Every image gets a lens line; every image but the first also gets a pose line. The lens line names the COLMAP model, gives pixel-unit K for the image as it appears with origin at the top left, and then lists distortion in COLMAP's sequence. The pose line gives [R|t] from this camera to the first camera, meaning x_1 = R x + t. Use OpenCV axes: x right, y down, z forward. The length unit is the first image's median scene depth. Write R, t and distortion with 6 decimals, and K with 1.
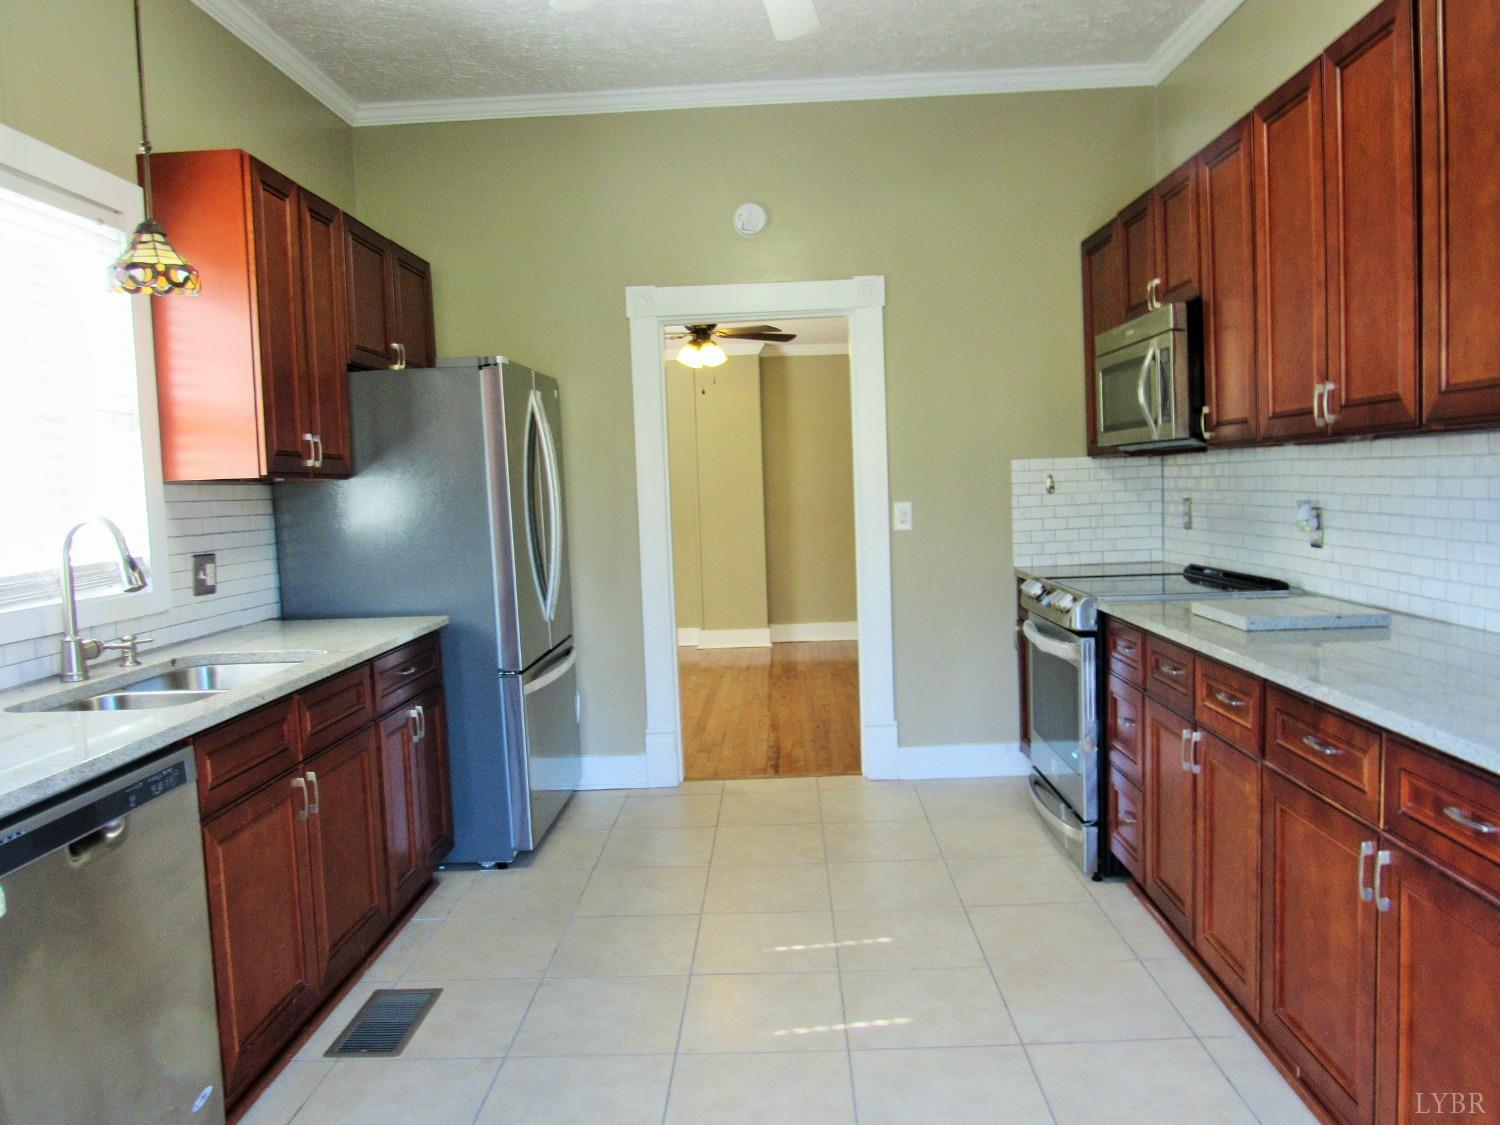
lens RADIAL K [[1067.9, 0, 750.5], [0, 1067.9, 559.2], [0, 0, 1]] dist [-0.036454, 0.009112]
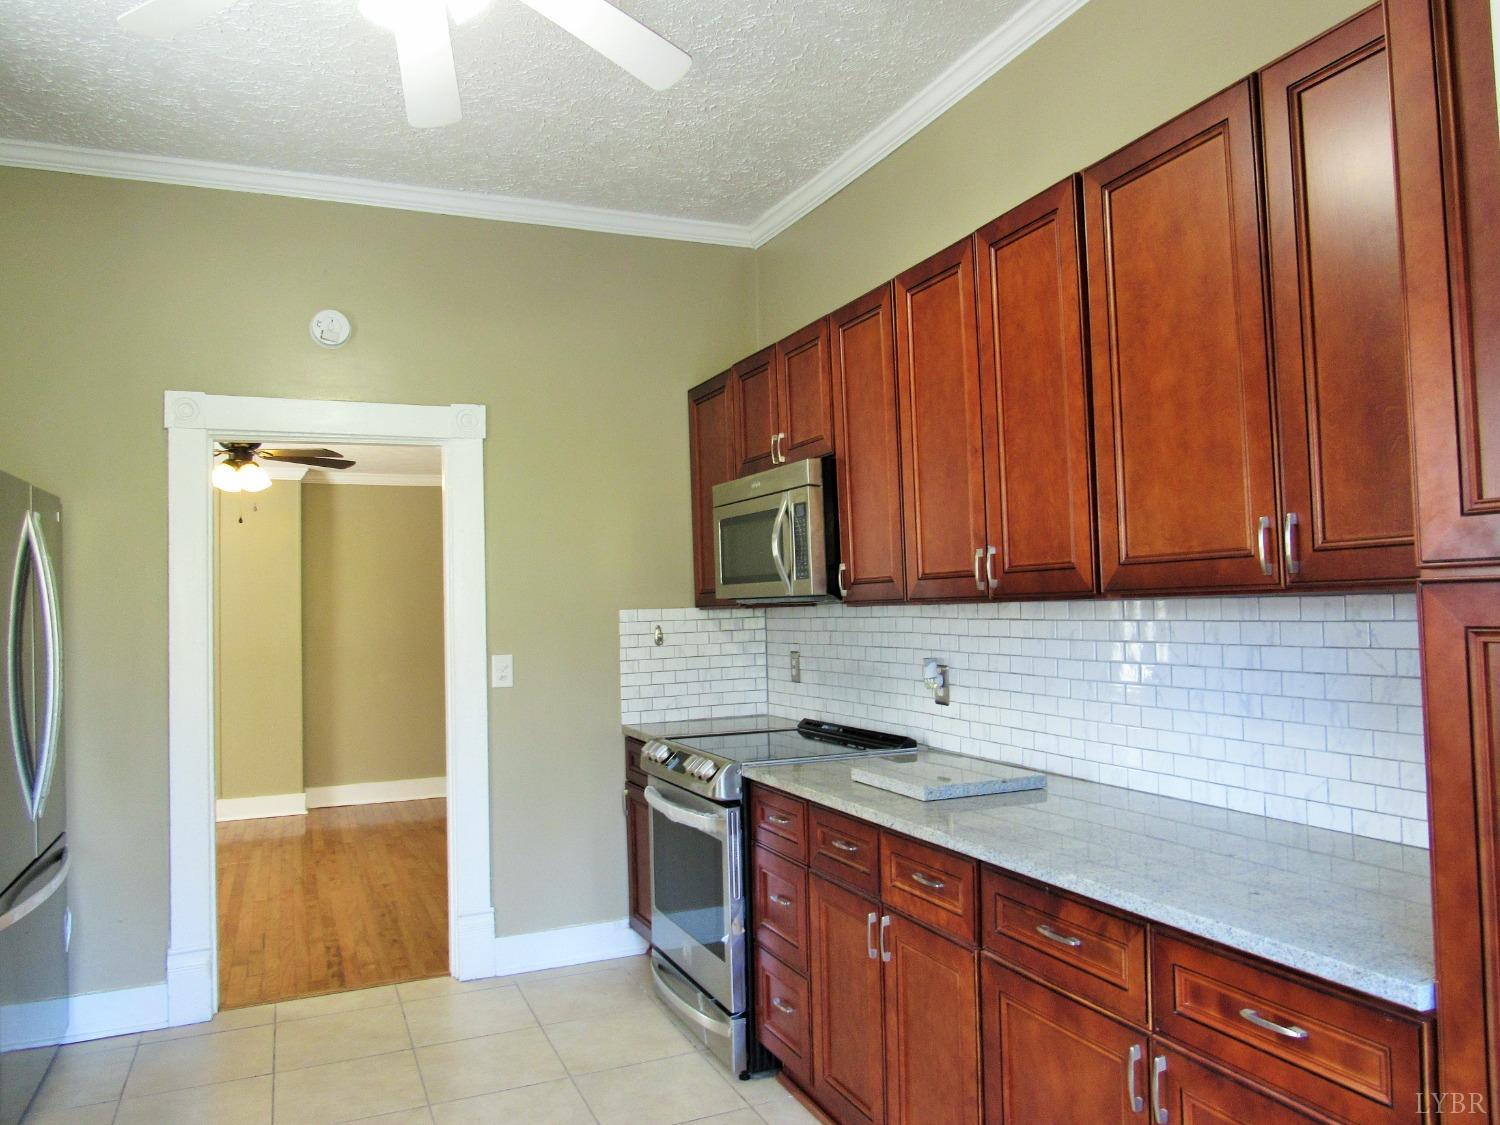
lens RADIAL K [[1067.9, 0, 755.4], [0, 1067.9, 561.2], [0, 0, 1]] dist [-0.036454, 0.009112]
pose [[0.903506, 0.033724, 0.427246, -0.059203], [0.020371, 0.992393, -0.121412, -0.022689], [-0.428090, 0.118400, 0.895946, 0.120089]]
